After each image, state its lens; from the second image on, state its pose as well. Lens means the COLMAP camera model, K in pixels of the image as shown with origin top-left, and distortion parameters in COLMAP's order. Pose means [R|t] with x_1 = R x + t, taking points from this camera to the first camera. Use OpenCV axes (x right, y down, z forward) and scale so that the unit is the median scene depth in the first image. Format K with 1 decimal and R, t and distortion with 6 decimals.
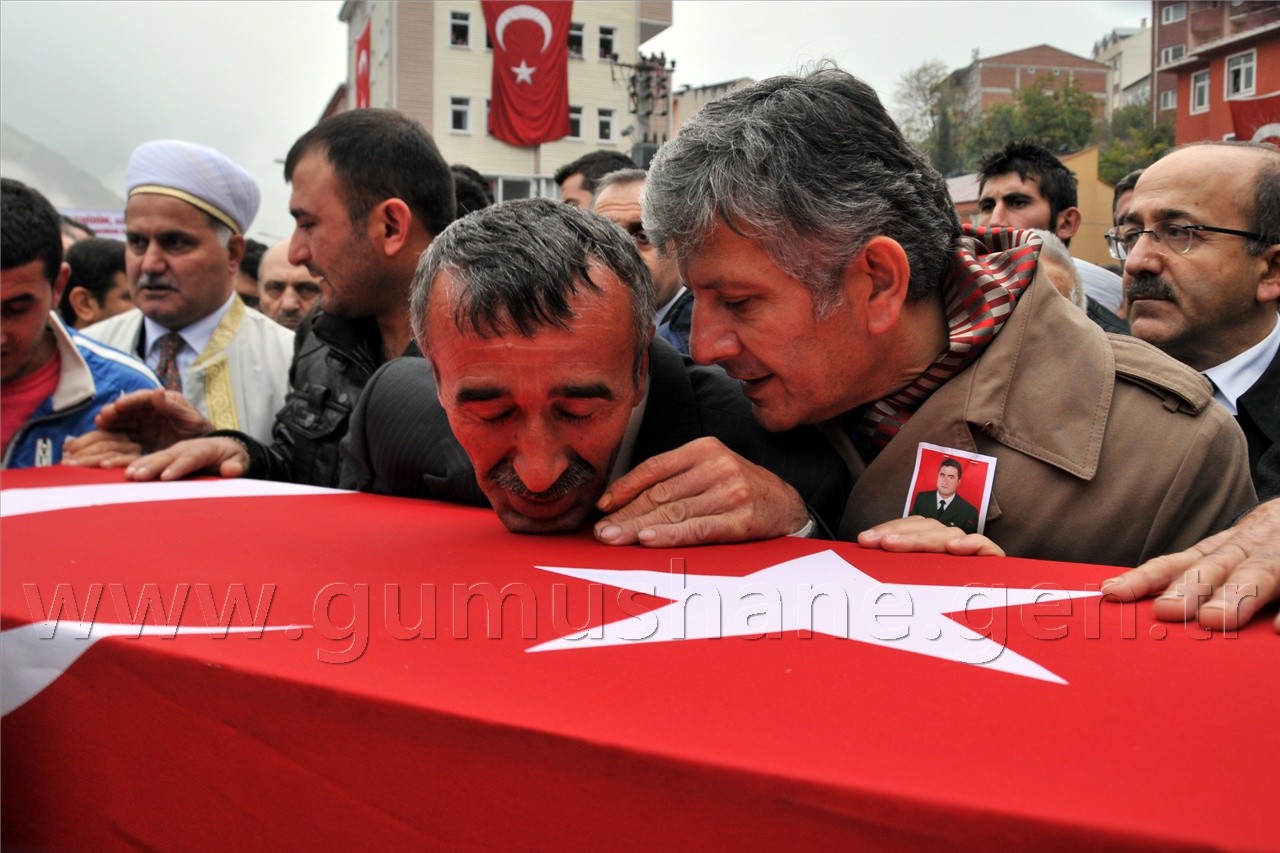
lens RADIAL K [[1047.6, 0, 640.0], [0, 1047.6, 426.5], [0, 0, 1]] dist [-0.165561, 0.099364]
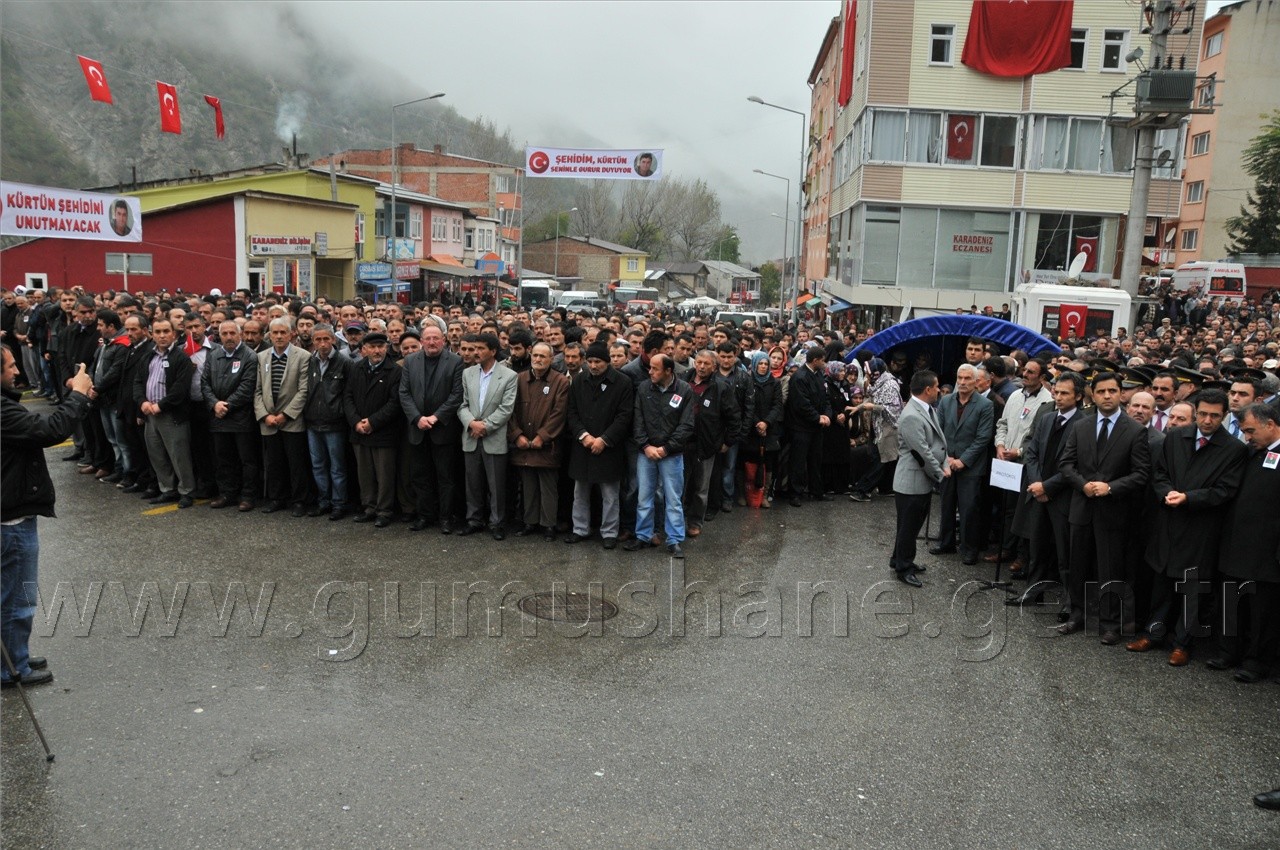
lens RADIAL K [[995.5, 0, 629.7], [0, 995.5, 456.5], [0, 0, 1]] dist [-0.170680, 0.131468]
pose [[0.871491, 0.120398, -0.475404, 0.020839], [-0.071631, 0.990250, 0.119474, -0.013543], [0.485153, -0.070067, 0.871618, 0.059945]]
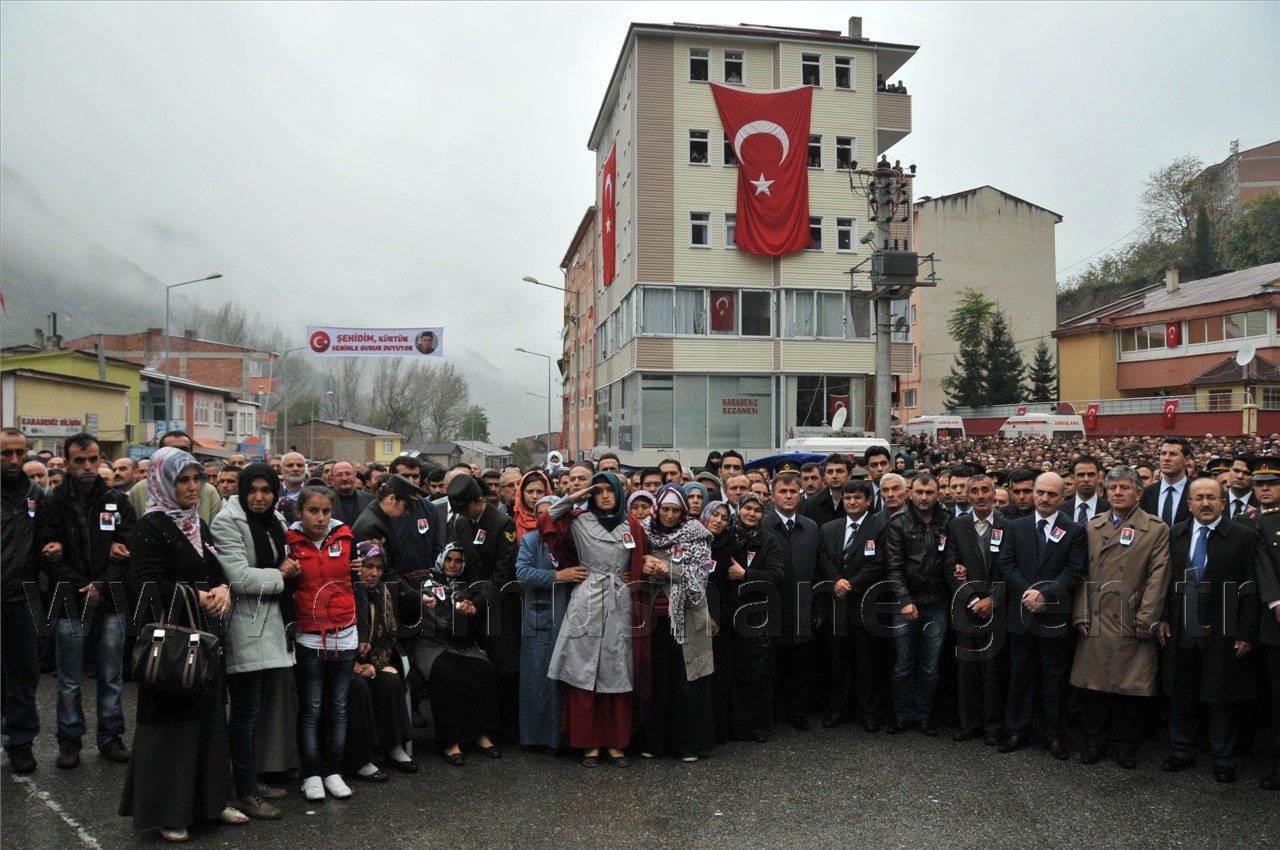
lens RADIAL K [[992.2, 0, 630.1], [0, 992.2, 449.7], [0, 0, 1]] dist [-0.168539, 0.127418]
pose [[0.968398, -0.003106, -0.249389, 0.000071], [-0.017250, 0.996694, -0.079398, -0.004776], [0.248811, 0.081191, 0.965143, 0.039059]]
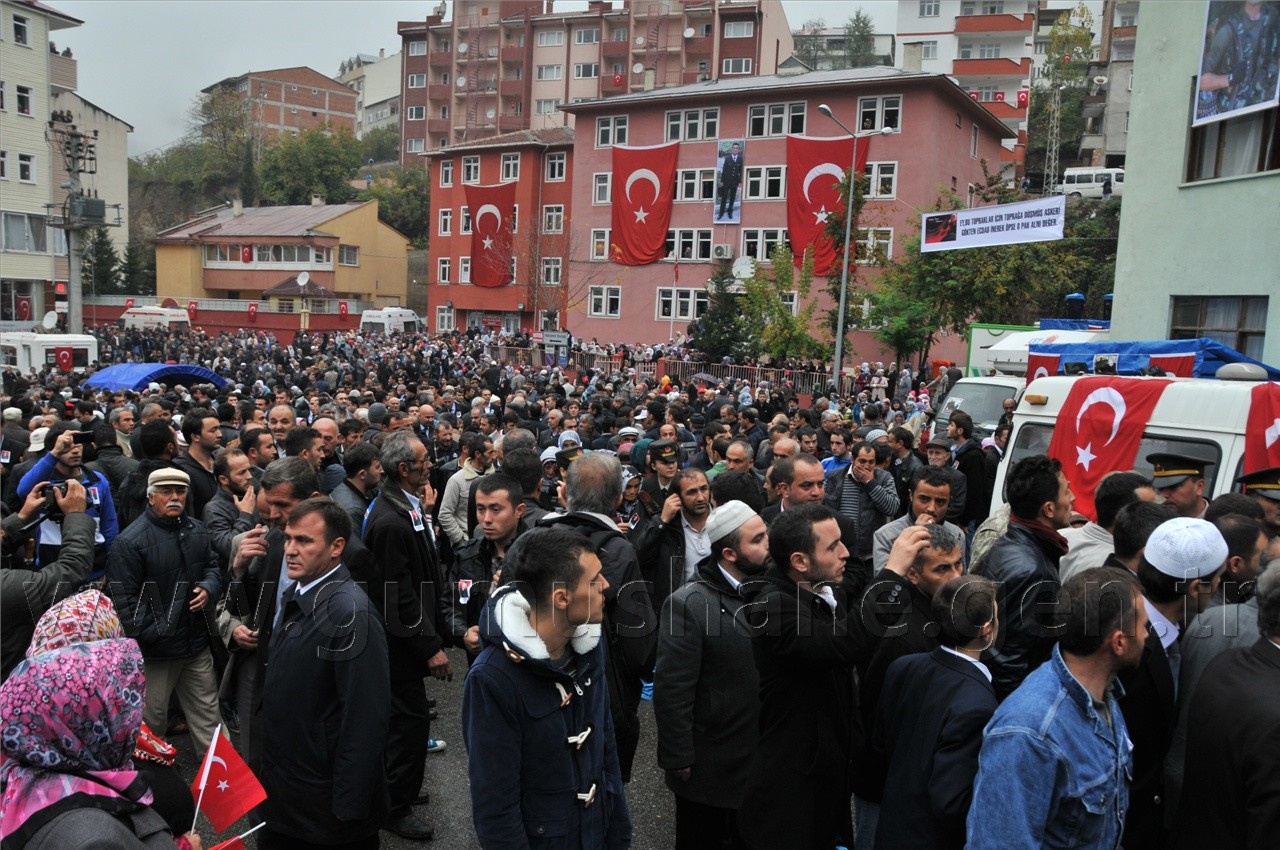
lens RADIAL K [[999.2, 0, 622.7], [0, 999.2, 455.0], [0, 0, 1]] dist [-0.161152, 0.126368]
pose [[0.755220, -0.069516, 0.651775, -0.175793], [0.024122, 0.996634, 0.078347, -0.011281], [-0.655027, -0.043447, 0.754355, -0.242497]]
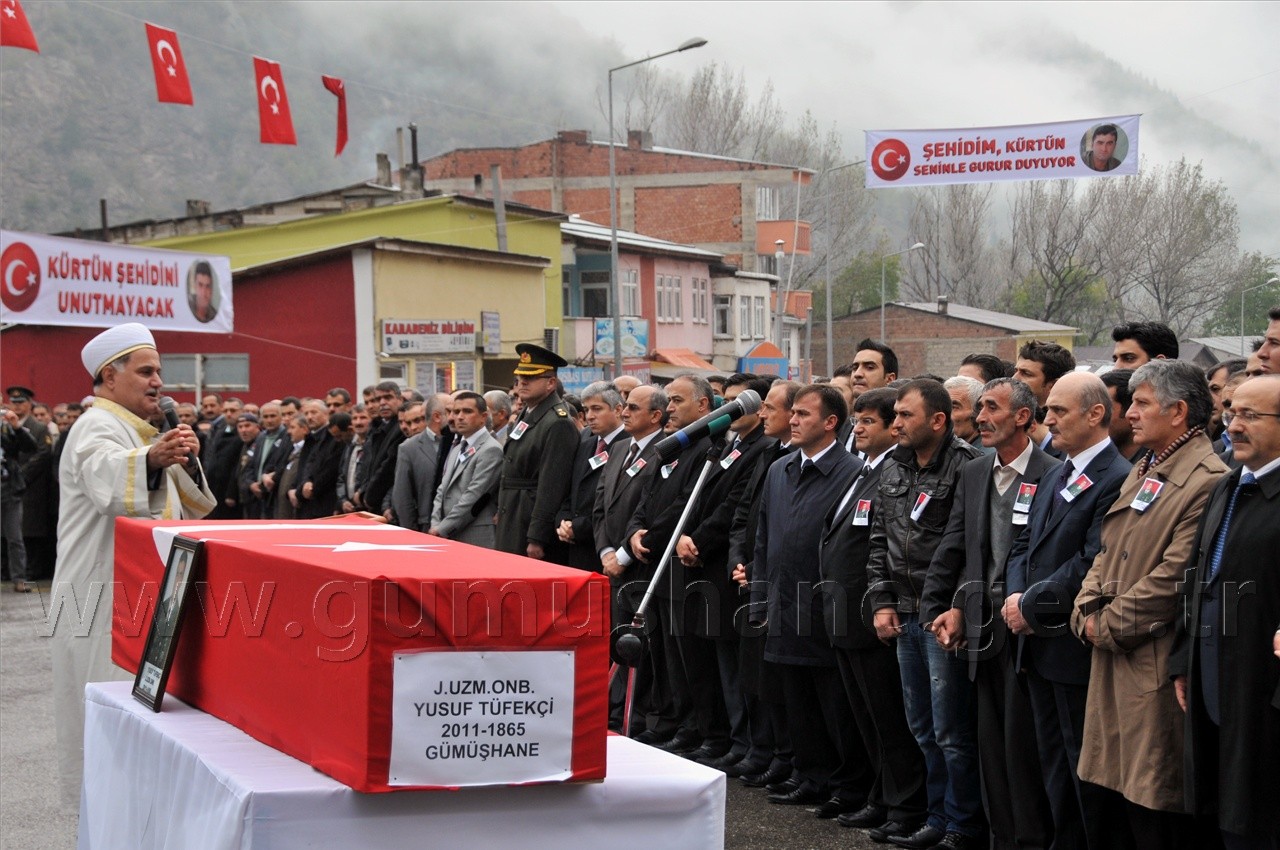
lens RADIAL K [[2207.2, 0, 638.6], [0, 2207.2, 454.6], [0, 0, 1]] dist [0.257168, 0.930454]
pose [[0.778324, 0.007952, -0.627813, 0.053748], [-0.030861, 0.999196, -0.025602, -0.000113], [0.627104, 0.039302, 0.777943, -0.039833]]
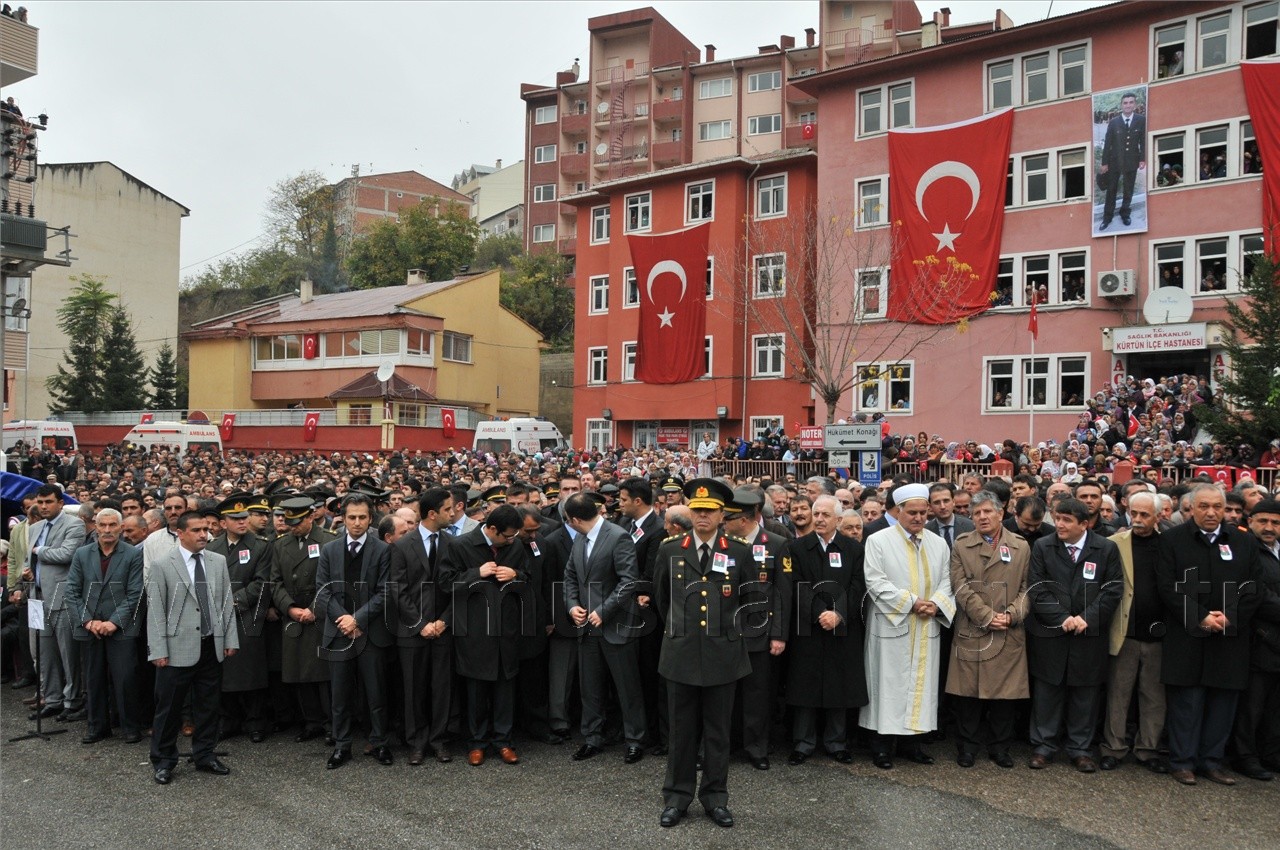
lens RADIAL K [[1052.0, 0, 629.6], [0, 1052.0, 451.7], [0, 0, 1]] dist [-0.151499, 0.149302]
pose [[0.823334, 0.011019, 0.567451, -0.022665], [0.040545, 0.996115, -0.078170, -0.007774], [-0.566108, 0.087367, 0.819688, 0.068901]]
